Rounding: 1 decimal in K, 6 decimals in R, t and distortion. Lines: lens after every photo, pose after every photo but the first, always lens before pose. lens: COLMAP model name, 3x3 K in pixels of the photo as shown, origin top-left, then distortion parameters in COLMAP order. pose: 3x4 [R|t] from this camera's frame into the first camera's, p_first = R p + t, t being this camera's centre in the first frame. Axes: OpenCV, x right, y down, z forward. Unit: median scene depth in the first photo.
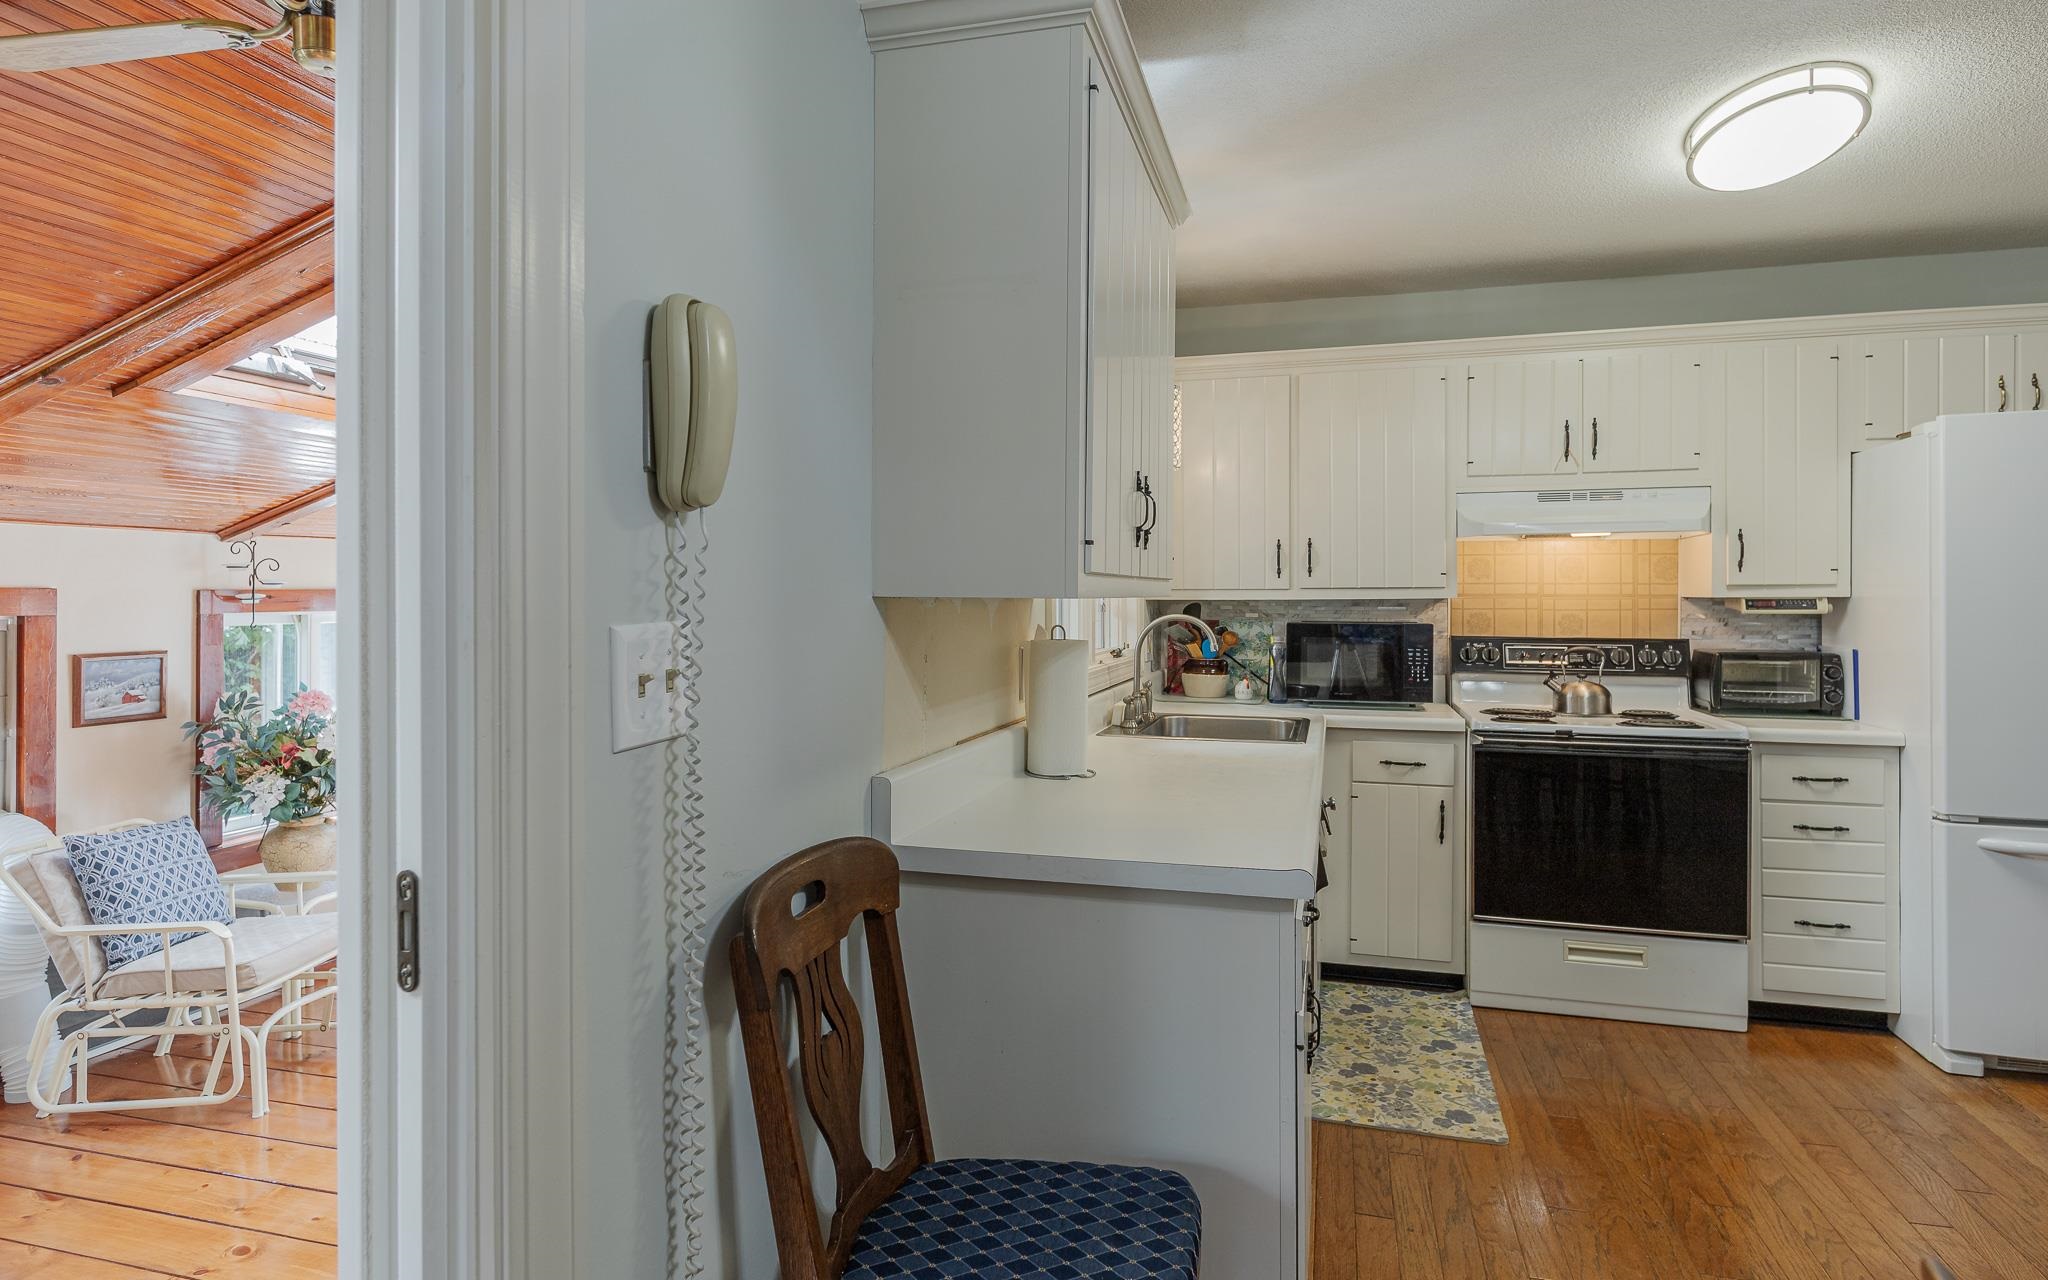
lens RADIAL K [[1026.6, 0, 1129.6], [0, 1026.6, 599.1], [0, 0, 1]] dist [0.004617, -0.000497]
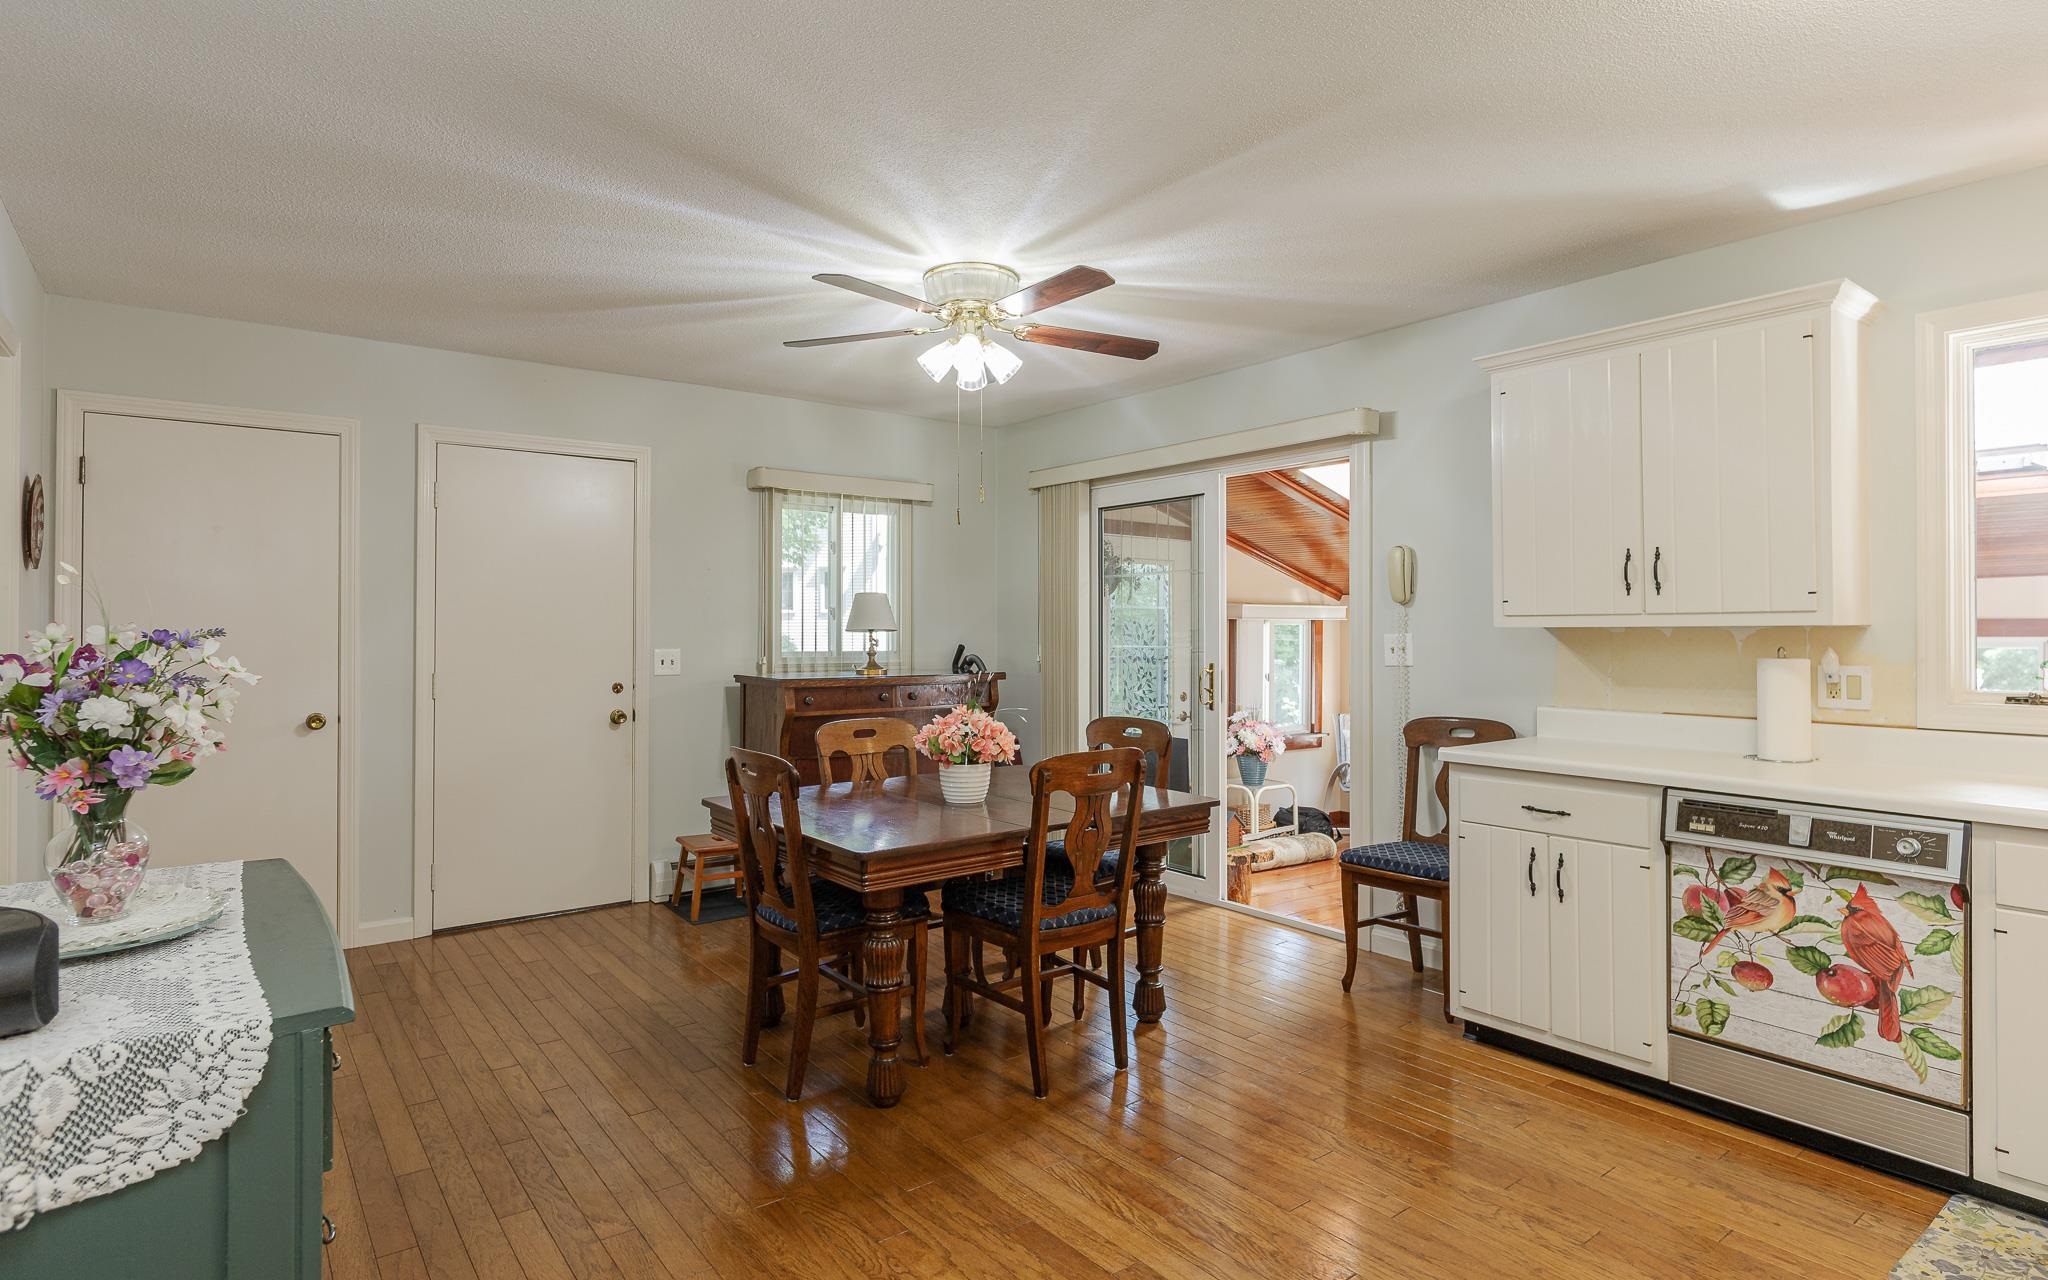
lens RADIAL K [[1113.4, 0, 996.3], [0, 1113.4, 611.4], [0, 0, 1]] dist [0.004122, 0.000245]
pose [[-0.619704, -0.011520, -0.784751, 1.093965], [0.001192, 0.999877, -0.015619, 0.000505], [0.784835, -0.010615, -0.619614, 0.713600]]
